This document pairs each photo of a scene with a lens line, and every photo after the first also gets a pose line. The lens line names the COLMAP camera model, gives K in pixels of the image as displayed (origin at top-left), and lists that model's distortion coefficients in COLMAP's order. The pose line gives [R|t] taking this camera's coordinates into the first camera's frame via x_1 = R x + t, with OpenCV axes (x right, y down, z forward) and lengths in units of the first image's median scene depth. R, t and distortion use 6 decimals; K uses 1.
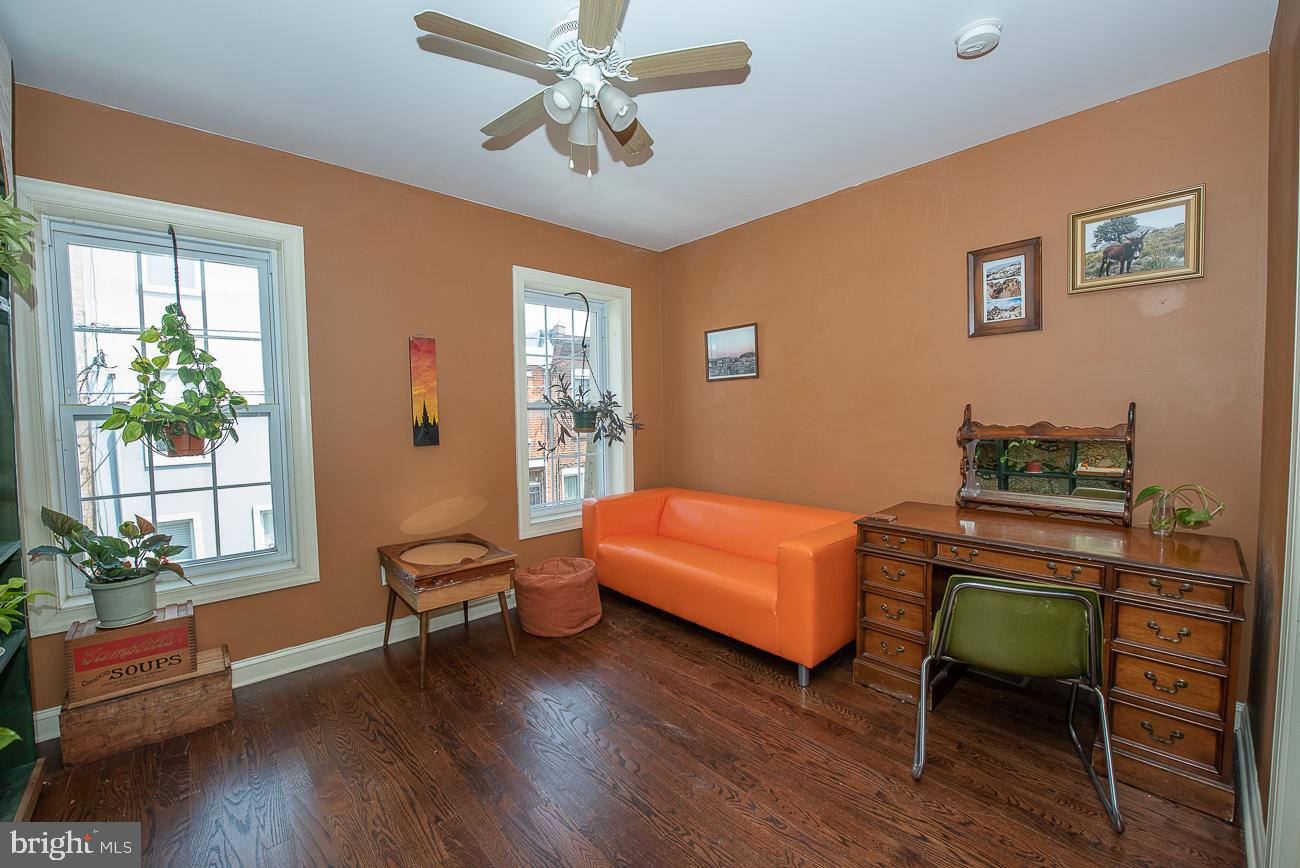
lens RADIAL K [[516.8, 0, 648.9], [0, 516.8, 432.6], [0, 0, 1]] dist [-0.016329, -0.002019]
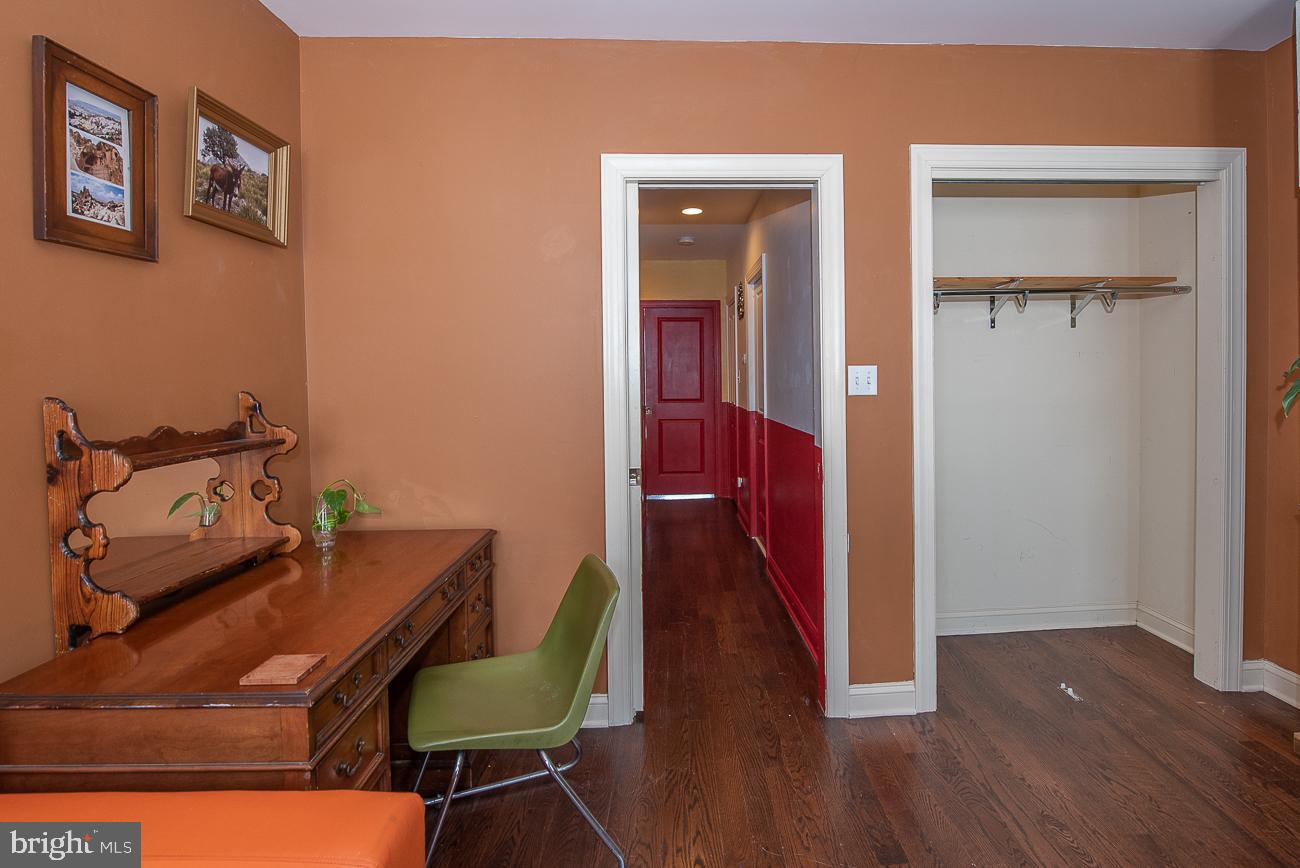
lens RADIAL K [[628.1, 0, 688.5], [0, 628.1, 394.3], [0, 0, 1]] dist [-0.020604, -0.002597]
pose [[-0.756074, 0.009820, 0.654412, -0.104173], [0.058965, 0.996843, 0.053166, -0.056399], [-0.651824, 0.078785, -0.754267, 1.087895]]
